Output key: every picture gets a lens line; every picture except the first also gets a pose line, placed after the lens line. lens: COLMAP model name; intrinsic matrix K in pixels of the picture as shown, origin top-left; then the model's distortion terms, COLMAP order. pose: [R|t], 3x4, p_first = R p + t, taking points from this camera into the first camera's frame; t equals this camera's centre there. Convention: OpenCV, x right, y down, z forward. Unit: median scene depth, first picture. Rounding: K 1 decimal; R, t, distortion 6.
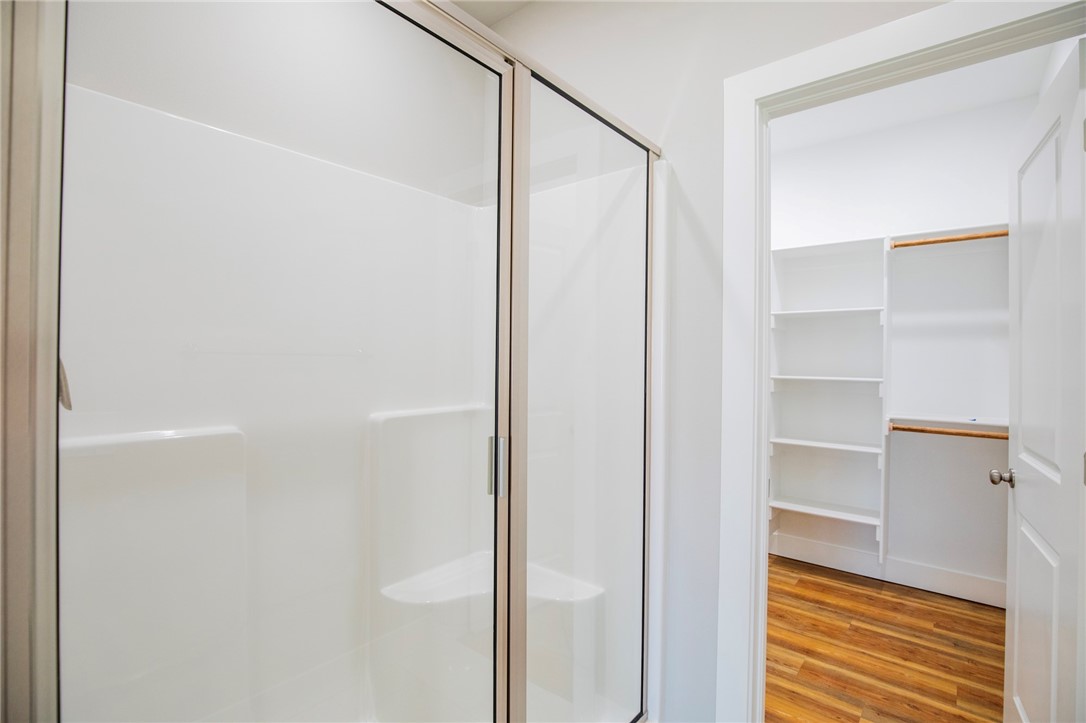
lens RADIAL K [[505.1, 0, 547.2], [0, 505.1, 357.4], [0, 0, 1]] dist [-0.026521, 0.003092]
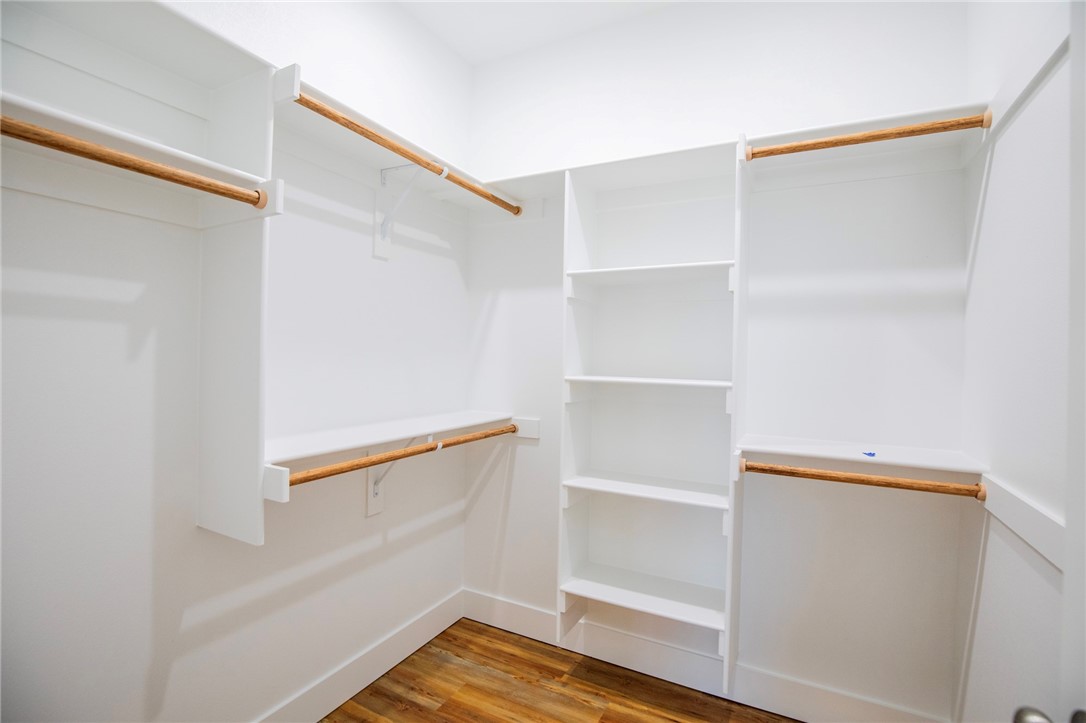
lens RADIAL K [[505.1, 0, 542.9], [0, 505.1, 358.4], [0, 0, 1]] dist [-0.026521, 0.003092]
pose [[0.980076, 0.004703, 0.198565, 0.345385], [-0.007303, 0.999897, 0.012362, 0.008880], [-0.198487, -0.013566, 0.980010, 0.476742]]
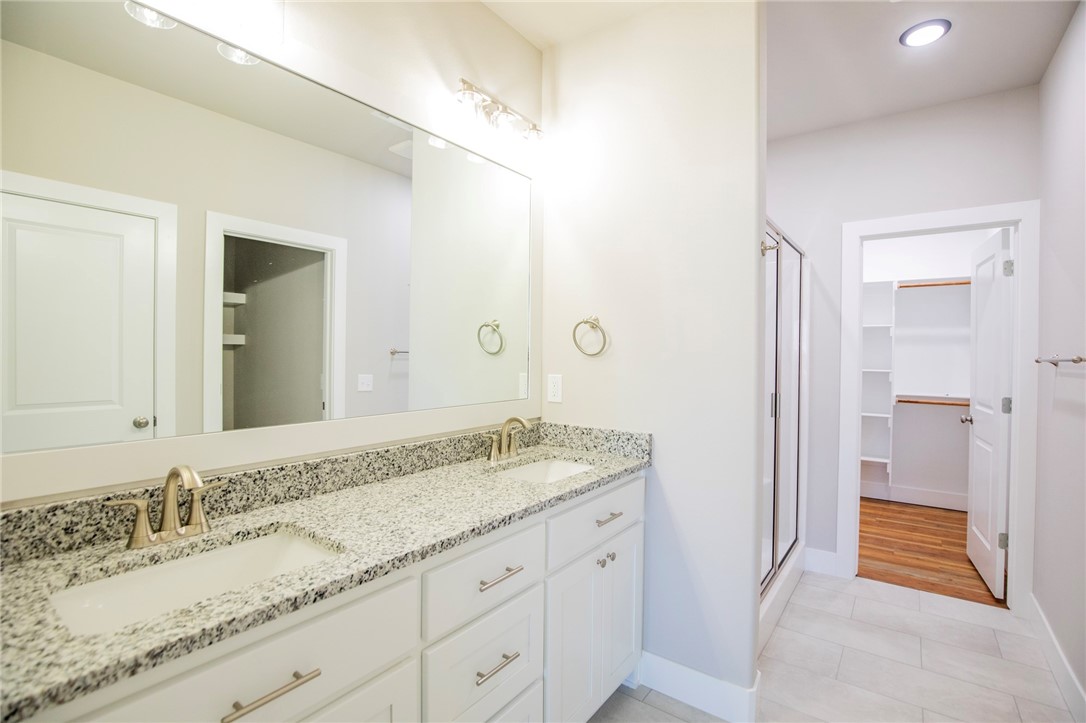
lens RADIAL K [[505.1, 0, 536.4], [0, 505.1, 364.1], [0, 0, 1]] dist [-0.026521, 0.003092]
pose [[0.999187, -0.002775, 0.040219, -0.528066], [0.002221, 0.999902, 0.013809, -0.000767], [-0.040253, -0.013709, 0.999095, -0.544780]]
